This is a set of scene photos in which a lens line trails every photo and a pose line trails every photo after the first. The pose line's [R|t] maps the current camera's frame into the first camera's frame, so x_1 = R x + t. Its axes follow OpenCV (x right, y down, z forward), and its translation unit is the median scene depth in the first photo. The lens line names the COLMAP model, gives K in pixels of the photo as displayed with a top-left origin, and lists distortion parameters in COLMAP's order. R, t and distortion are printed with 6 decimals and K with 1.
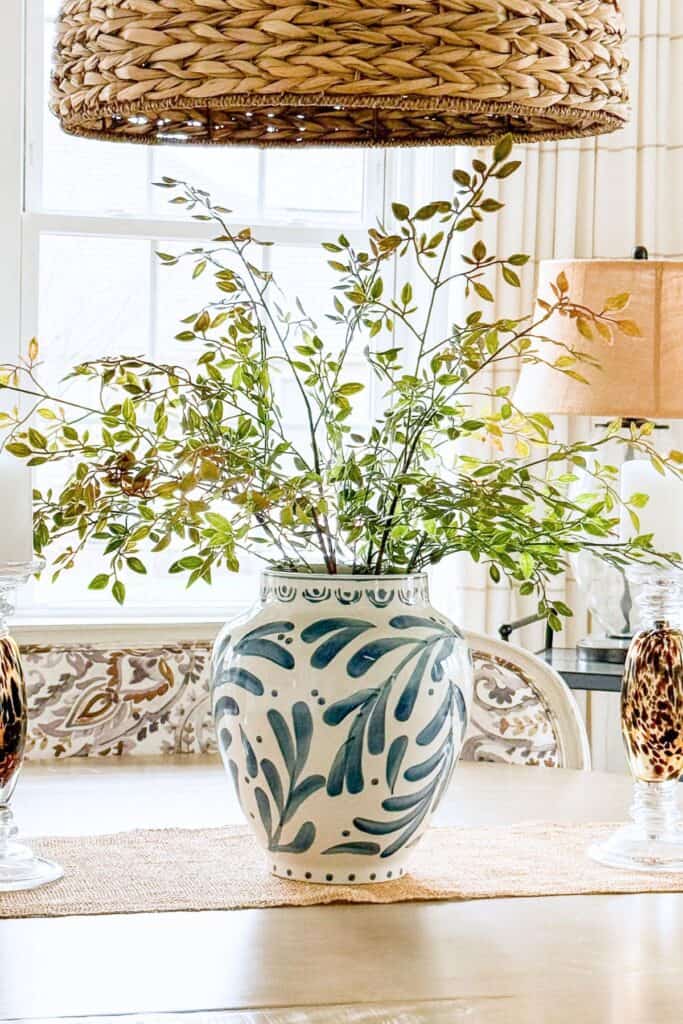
lens RADIAL K [[2769.7, 0, 341.5], [0, 2769.7, 512.0], [0, 0, 1]] dist [0.056370, -0.611250]
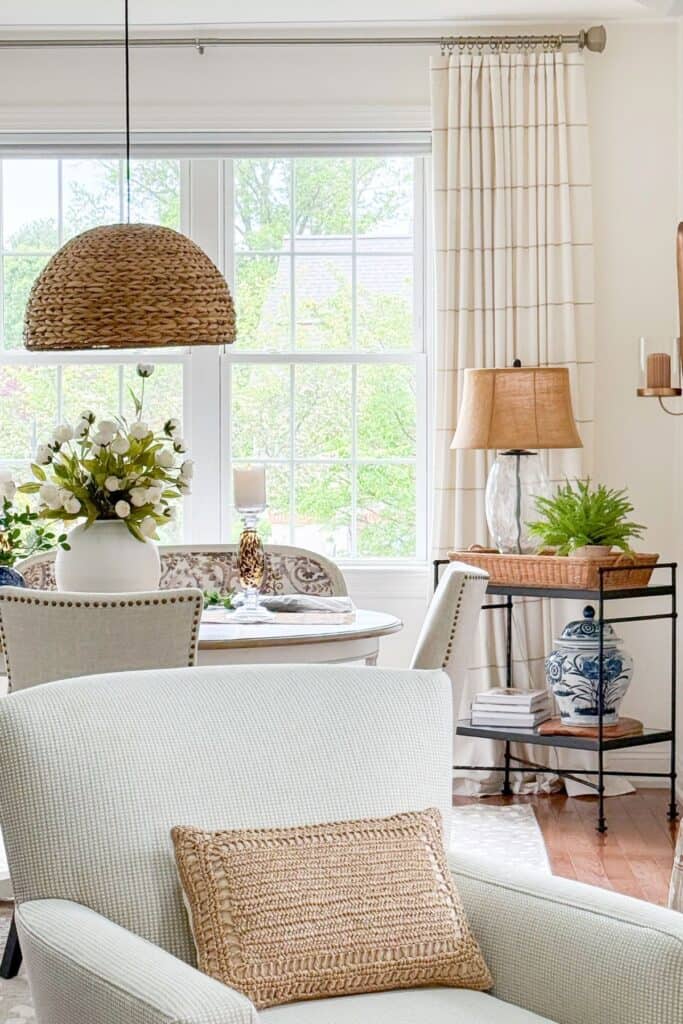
lens RADIAL K [[2769.7, 0, 341.5], [0, 2769.7, 512.0], [0, 0, 1]] dist [0.056370, -0.611250]
pose [[0.960706, -0.023705, -0.276553, 1.060973], [0.015964, 0.999416, -0.030209, 0.123869], [0.277107, 0.024607, 0.960524, -1.749730]]
